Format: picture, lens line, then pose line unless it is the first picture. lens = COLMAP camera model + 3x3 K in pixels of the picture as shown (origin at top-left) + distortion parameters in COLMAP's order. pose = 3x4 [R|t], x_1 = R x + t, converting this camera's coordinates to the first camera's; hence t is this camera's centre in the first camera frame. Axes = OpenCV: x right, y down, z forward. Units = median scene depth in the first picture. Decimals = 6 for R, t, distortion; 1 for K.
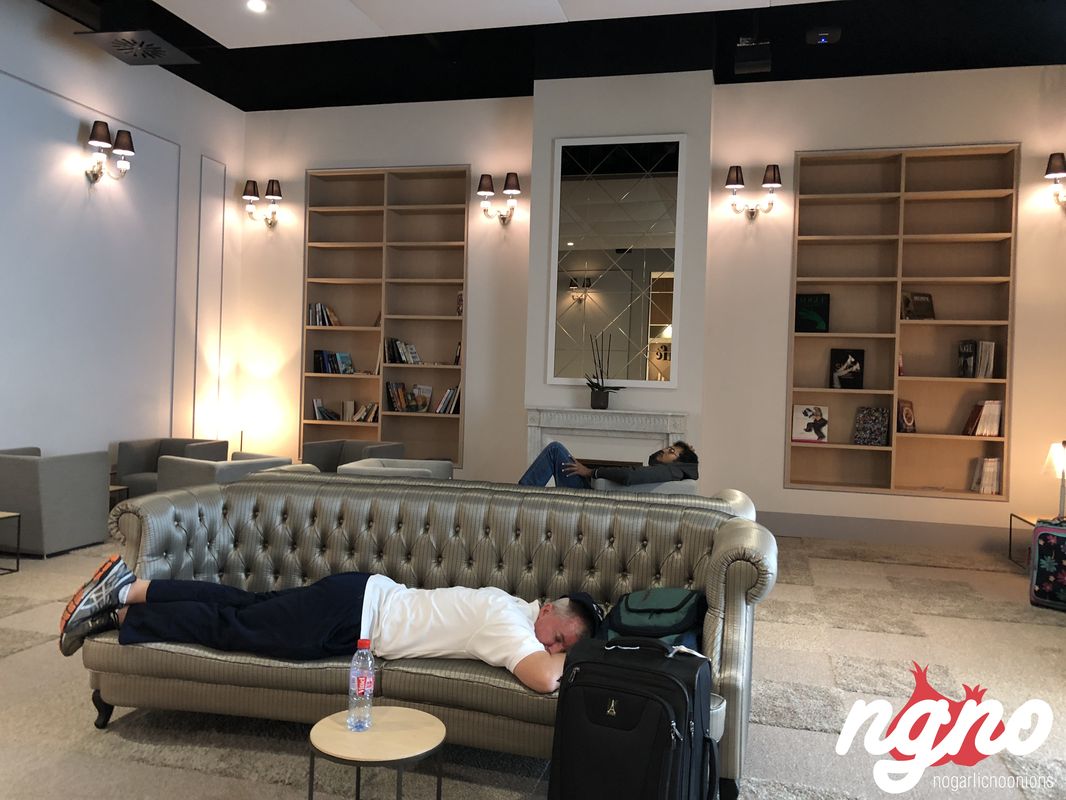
lens RADIAL K [[847.5, 0, 533.0], [0, 847.5, 400.0], [0, 0, 1]] dist [0.006827, -0.000995]
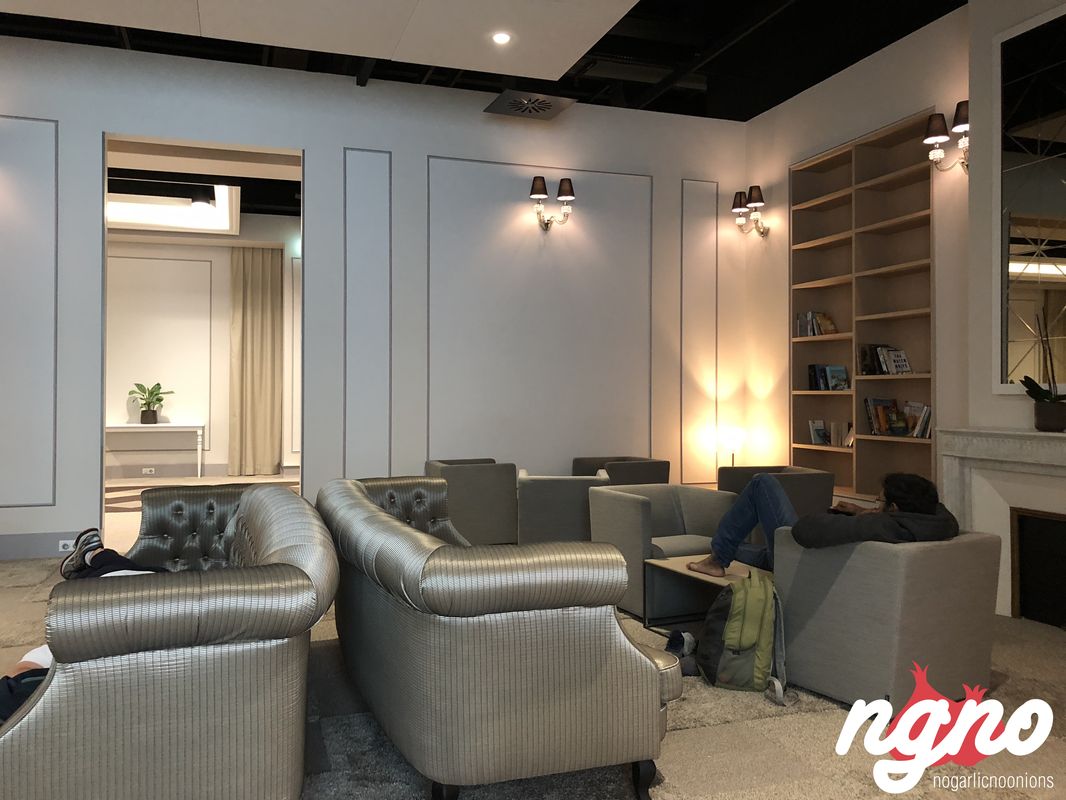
lens RADIAL K [[847.5, 0, 533.0], [0, 847.5, 400.0], [0, 0, 1]] dist [0.006827, -0.000995]
pose [[0.551377, -0.024331, -0.833902, 0.329350], [-0.004404, 0.999476, -0.032074, 0.007728], [0.834245, 0.021358, 0.550980, 0.280988]]
